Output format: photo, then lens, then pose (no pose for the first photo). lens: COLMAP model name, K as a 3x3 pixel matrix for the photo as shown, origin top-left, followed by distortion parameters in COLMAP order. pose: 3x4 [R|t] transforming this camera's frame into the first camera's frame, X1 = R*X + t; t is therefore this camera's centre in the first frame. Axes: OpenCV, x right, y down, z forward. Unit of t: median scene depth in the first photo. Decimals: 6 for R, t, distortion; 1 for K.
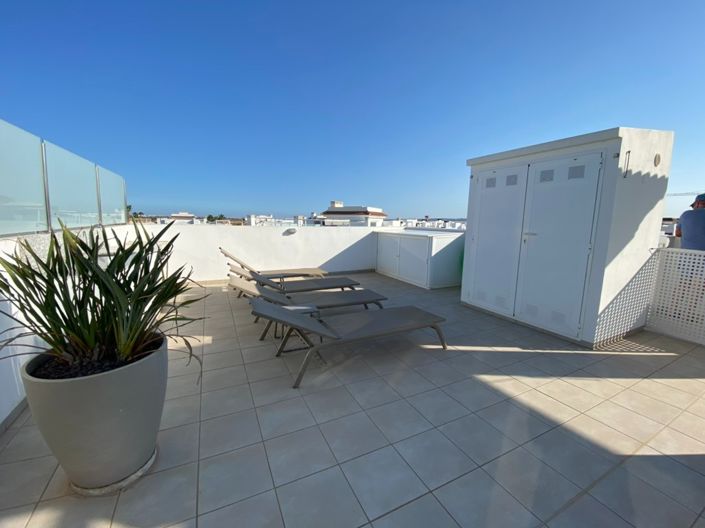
lens RADIAL K [[283.6, 0, 348.4], [0, 283.6, 265.5], [0, 0, 1]] dist [0.013784, -0.016415]
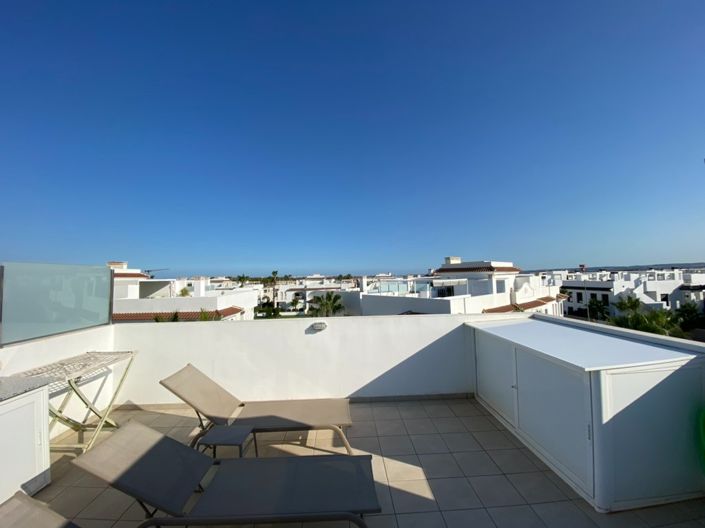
lens RADIAL K [[283.6, 0, 352.3], [0, 283.6, 257.3], [0, 0, 1]] dist [0.013784, -0.016415]
pose [[0.914125, -0.067288, -0.399809, 0.136018], [-0.022585, 0.976149, -0.215925, -0.141389], [0.404803, 0.206412, 0.890802, 0.427564]]
